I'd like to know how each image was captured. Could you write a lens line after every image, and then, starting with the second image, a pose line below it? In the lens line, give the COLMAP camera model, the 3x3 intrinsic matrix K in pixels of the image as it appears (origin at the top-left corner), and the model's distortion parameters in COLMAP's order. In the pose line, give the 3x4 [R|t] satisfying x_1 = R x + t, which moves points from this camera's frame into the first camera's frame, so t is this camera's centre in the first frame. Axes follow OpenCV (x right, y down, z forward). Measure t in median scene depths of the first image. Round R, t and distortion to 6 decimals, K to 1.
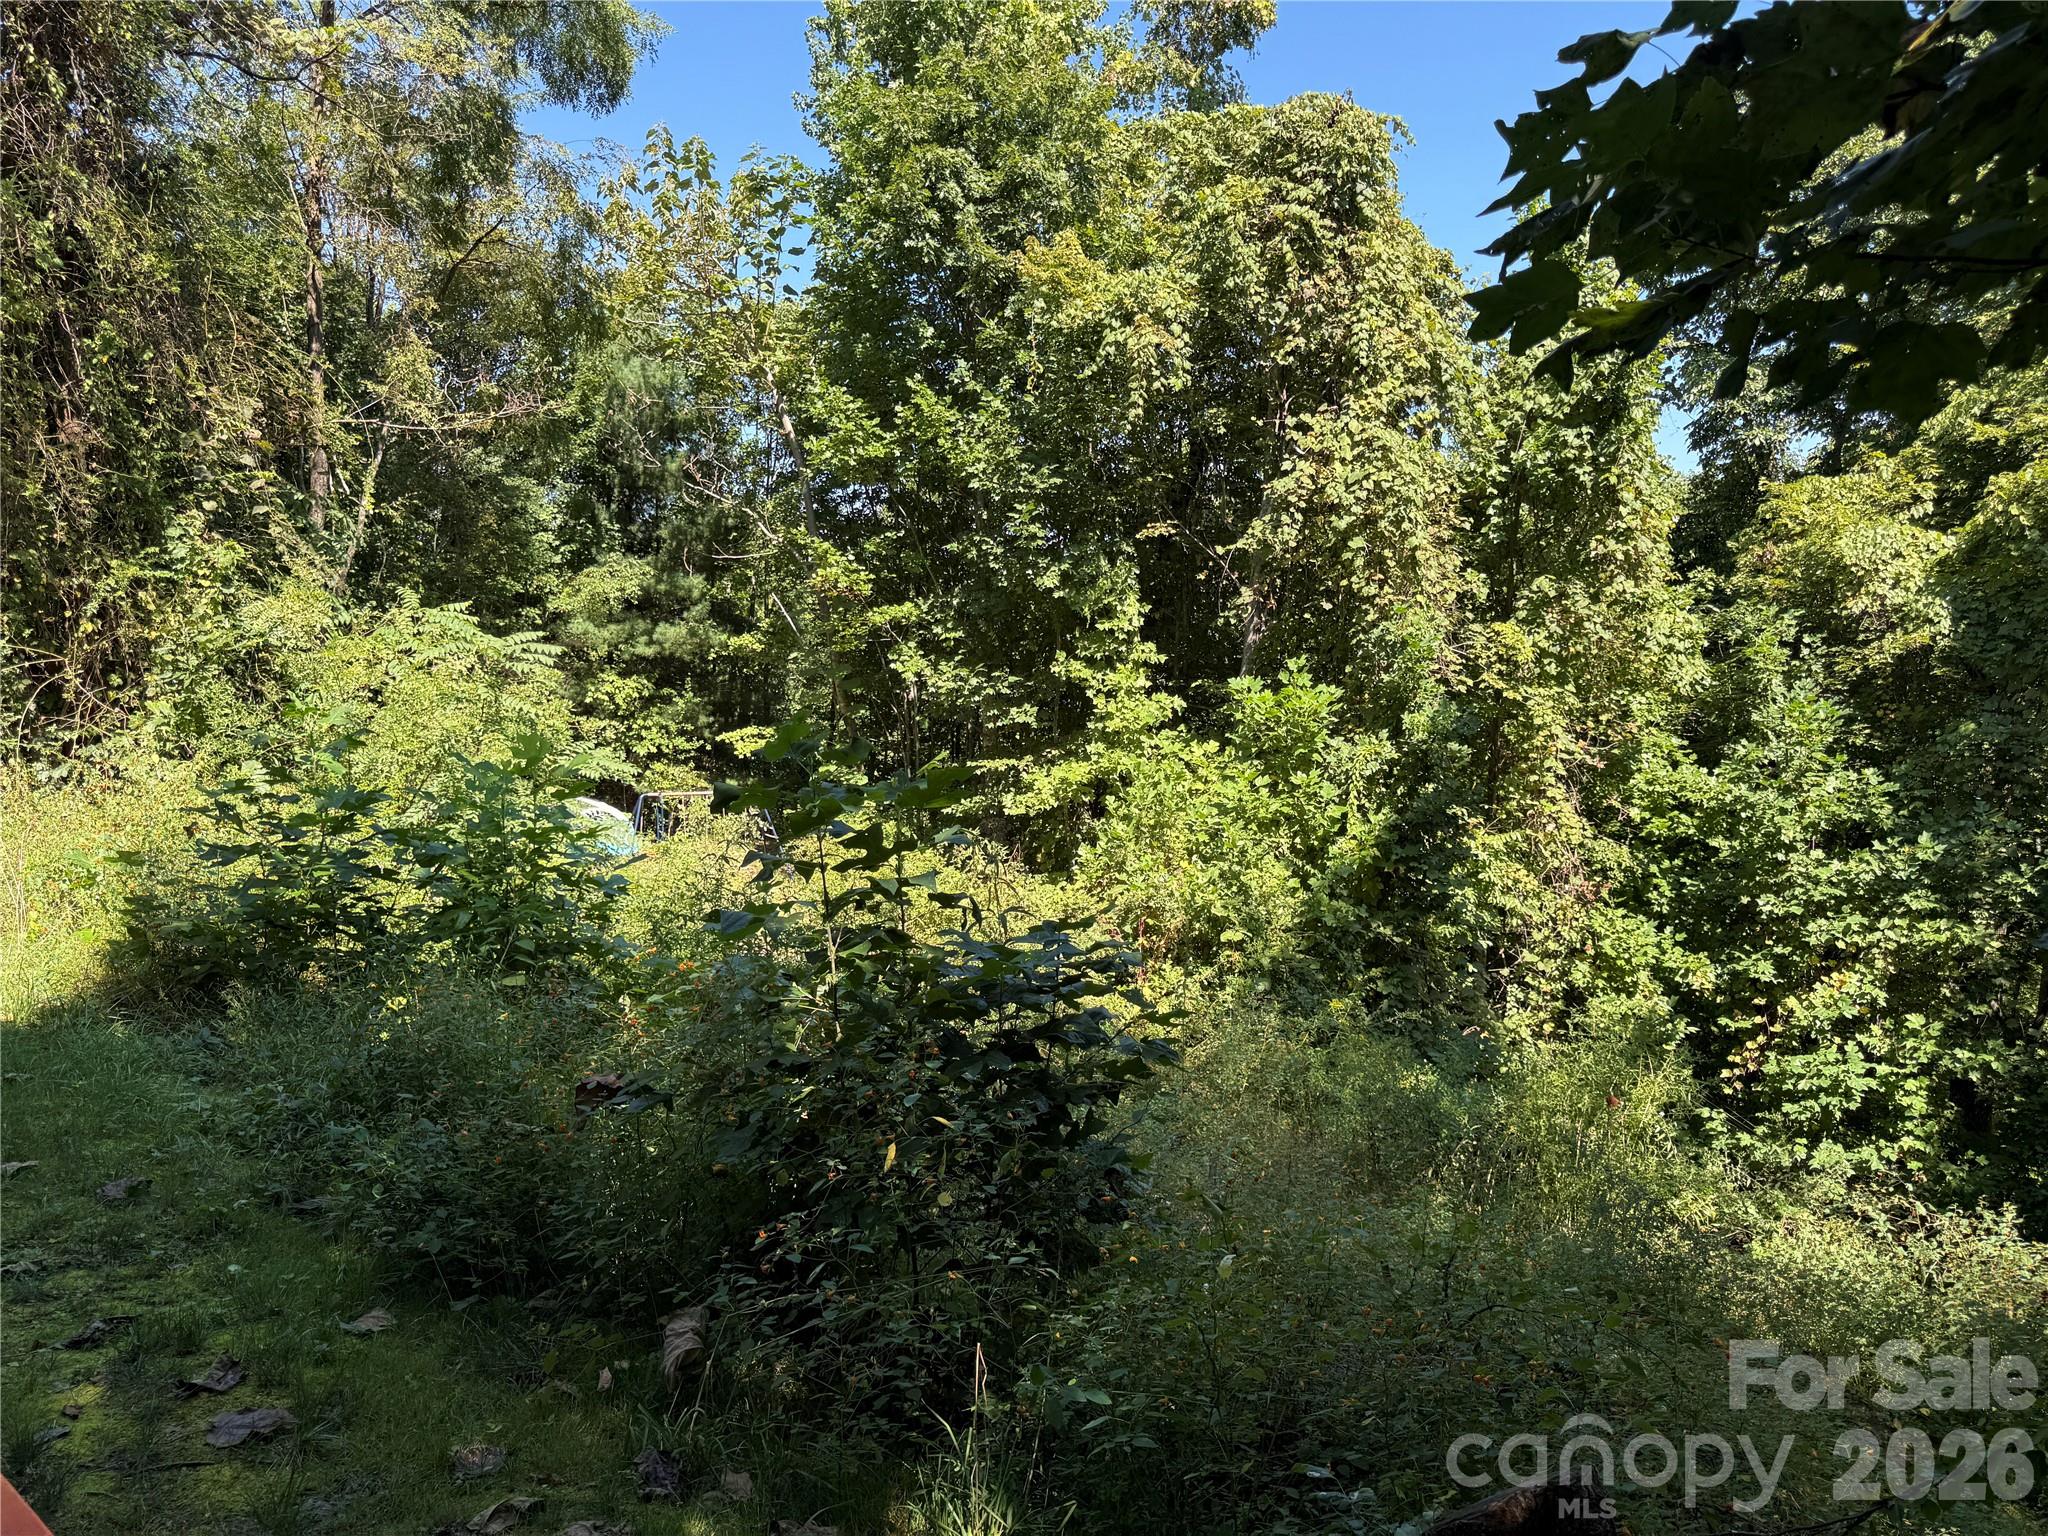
lens RADIAL K [[1459.7, 0, 1029.7], [0, 1459.7, 770.2], [0, 0, 1]] dist [0.069771, -0.081661]
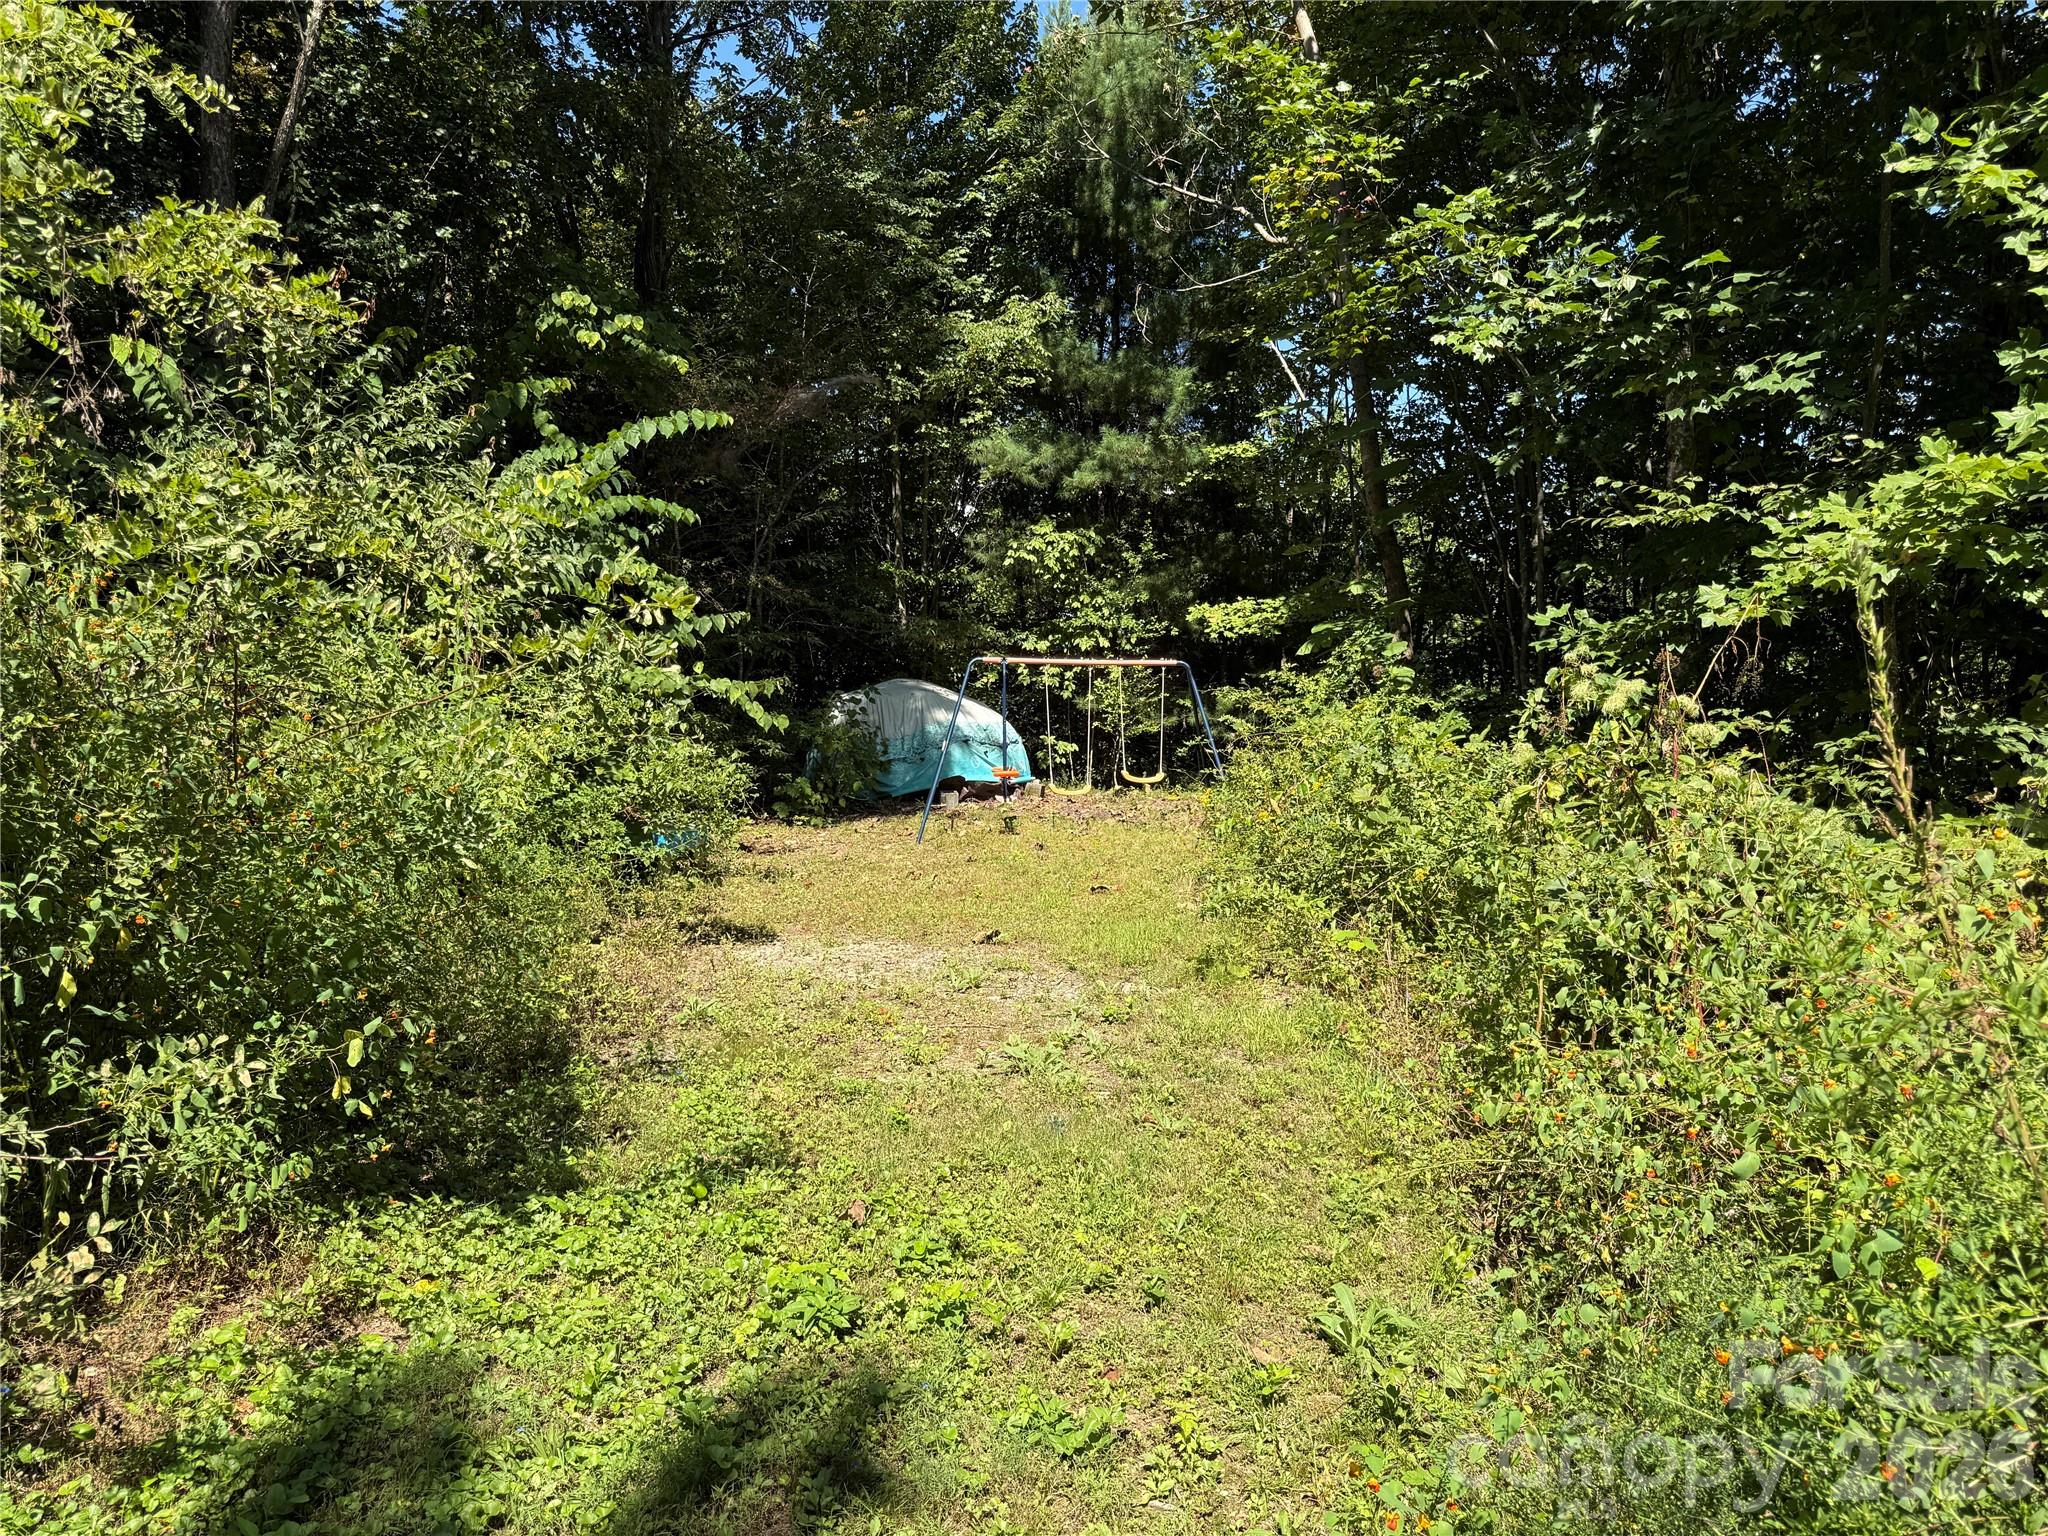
lens RADIAL K [[1459.7, 0, 1026.2], [0, 1459.7, 780.8], [0, 0, 1]] dist [0.069771, -0.081661]
pose [[0.896826, 0.029995, -0.441366, -0.006482], [-0.035510, 0.999360, -0.004238, 0.073113], [0.440956, 0.019474, 0.897317, 0.608819]]
